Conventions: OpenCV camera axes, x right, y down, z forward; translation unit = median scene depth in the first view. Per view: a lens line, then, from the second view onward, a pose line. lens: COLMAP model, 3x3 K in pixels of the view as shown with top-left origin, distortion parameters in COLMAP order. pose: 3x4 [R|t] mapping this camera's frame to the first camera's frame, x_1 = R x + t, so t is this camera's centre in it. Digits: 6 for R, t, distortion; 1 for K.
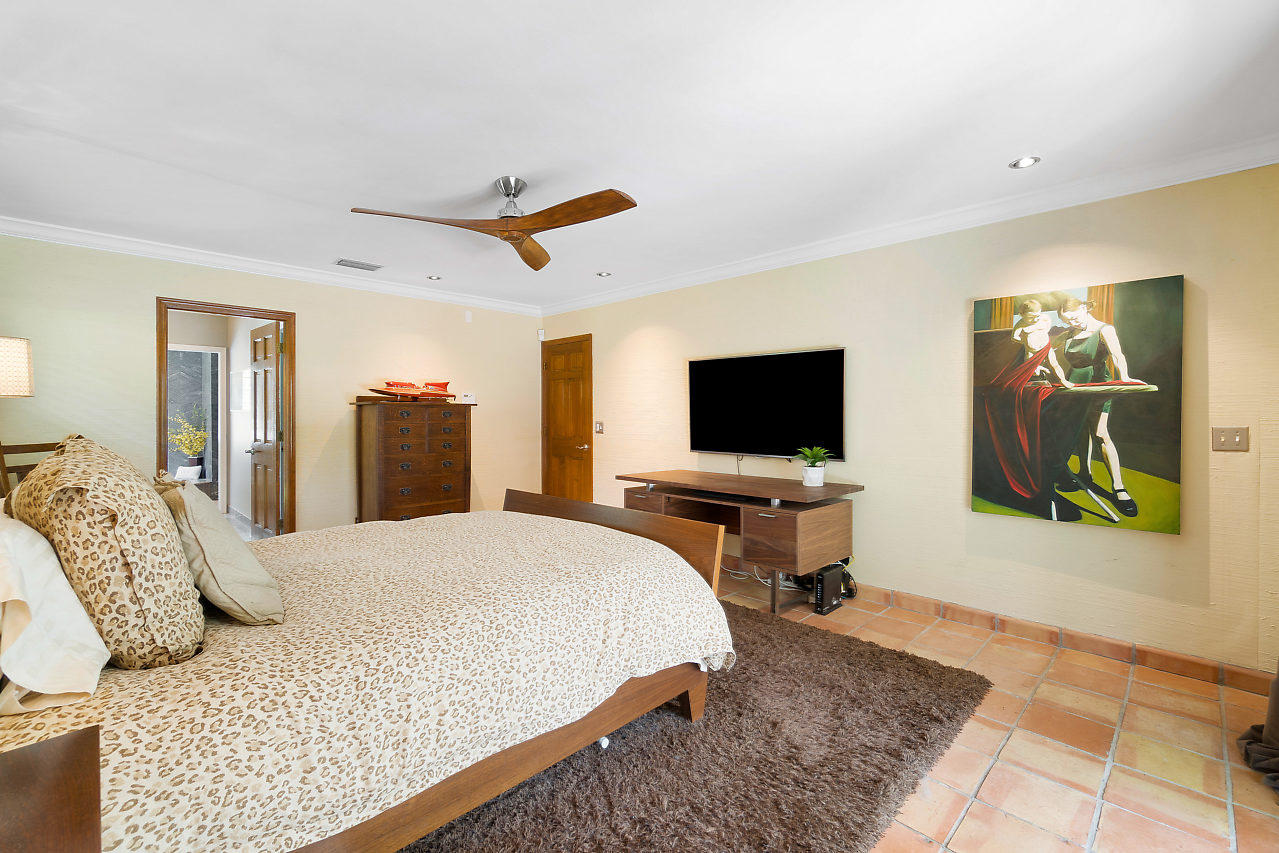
lens RADIAL K [[552.8, 0, 636.4], [0, 552.8, 422.7], [0, 0, 1]] dist [-0.003709, 0.000319]
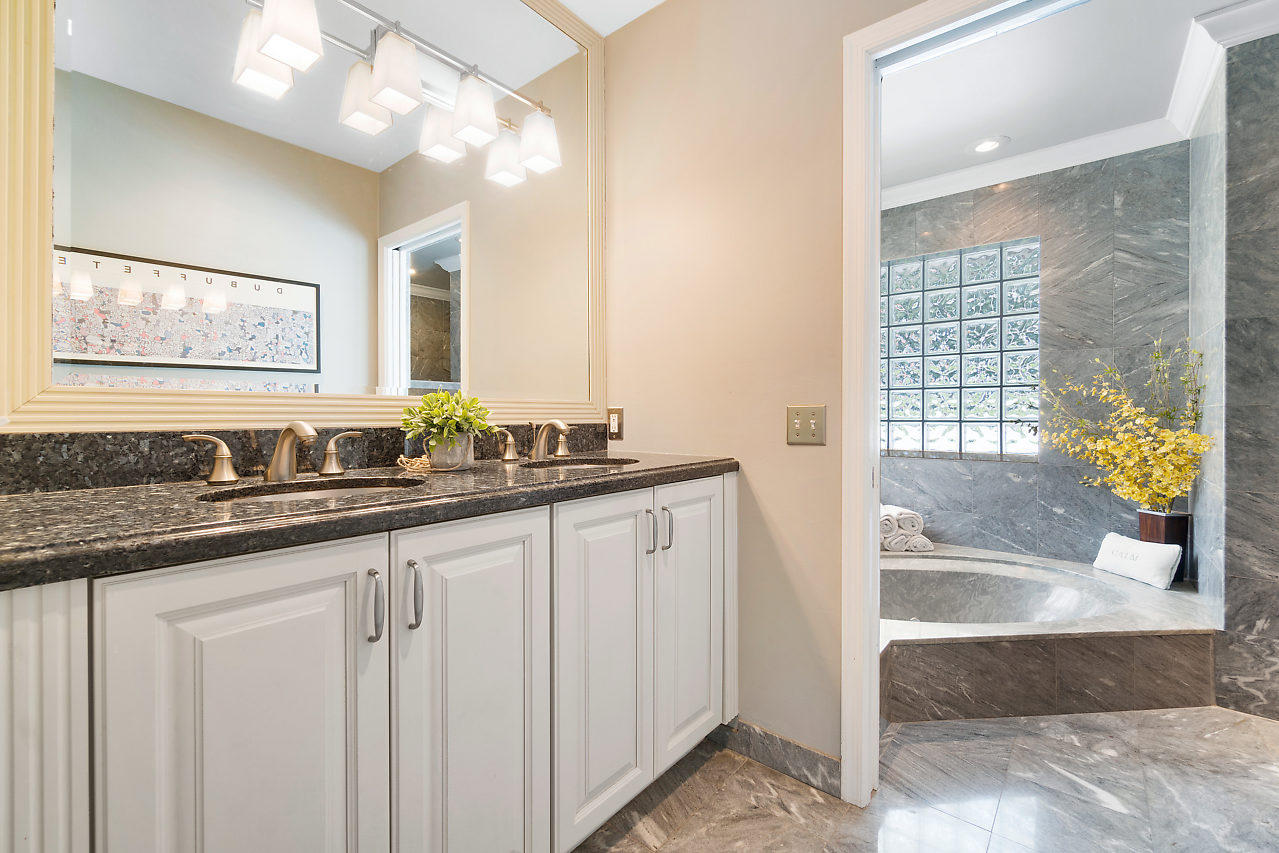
lens RADIAL K [[552.8, 0, 635.8], [0, 552.8, 421.3], [0, 0, 1]] dist [-0.003709, 0.000319]
pose [[0.109524, 0.005602, -0.993968, -0.527928], [-0.005358, 0.999973, 0.005045, 0.011419], [0.993970, 0.004773, 0.109551, 0.677569]]
